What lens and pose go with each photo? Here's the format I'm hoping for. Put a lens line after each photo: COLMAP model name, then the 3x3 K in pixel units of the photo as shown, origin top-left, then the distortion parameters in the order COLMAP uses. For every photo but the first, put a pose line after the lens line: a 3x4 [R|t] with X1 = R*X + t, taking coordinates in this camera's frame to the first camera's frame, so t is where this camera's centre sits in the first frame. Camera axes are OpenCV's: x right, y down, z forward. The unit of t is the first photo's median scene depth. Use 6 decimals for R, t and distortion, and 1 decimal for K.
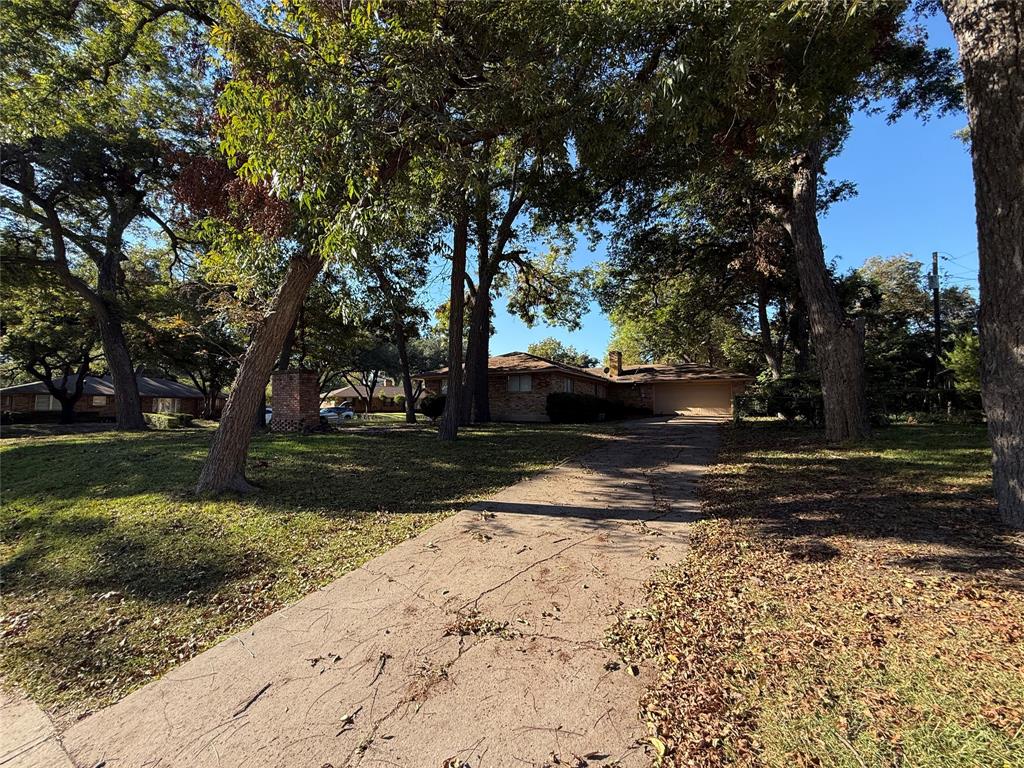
lens RADIAL K [[411.7, 0, 509.7], [0, 411.7, 386.1], [0, 0, 1]] dist [-0.000024, -0.000013]
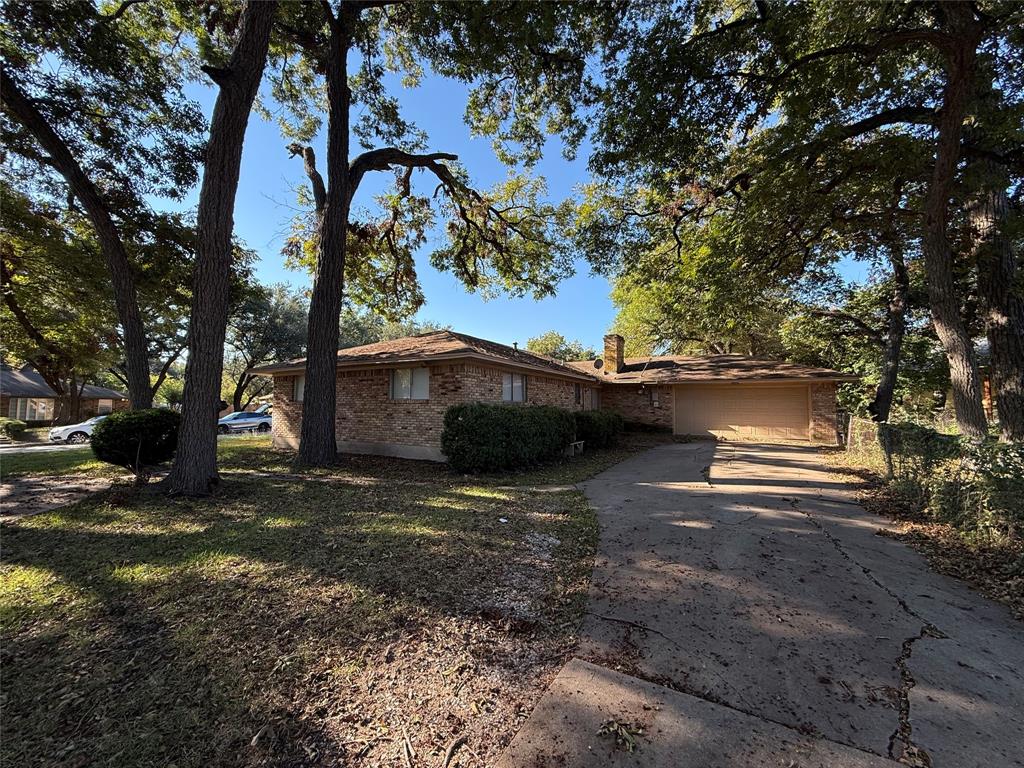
lens RADIAL K [[411.7, 0, 514.4], [0, 411.7, 383.3], [0, 0, 1]] dist [-0.000024, -0.000013]
pose [[0.999705, 0.008236, -0.022834, 0.128018], [-0.008368, 0.999949, -0.005722, -0.004150], [0.022786, 0.005911, 0.999723, 0.386238]]
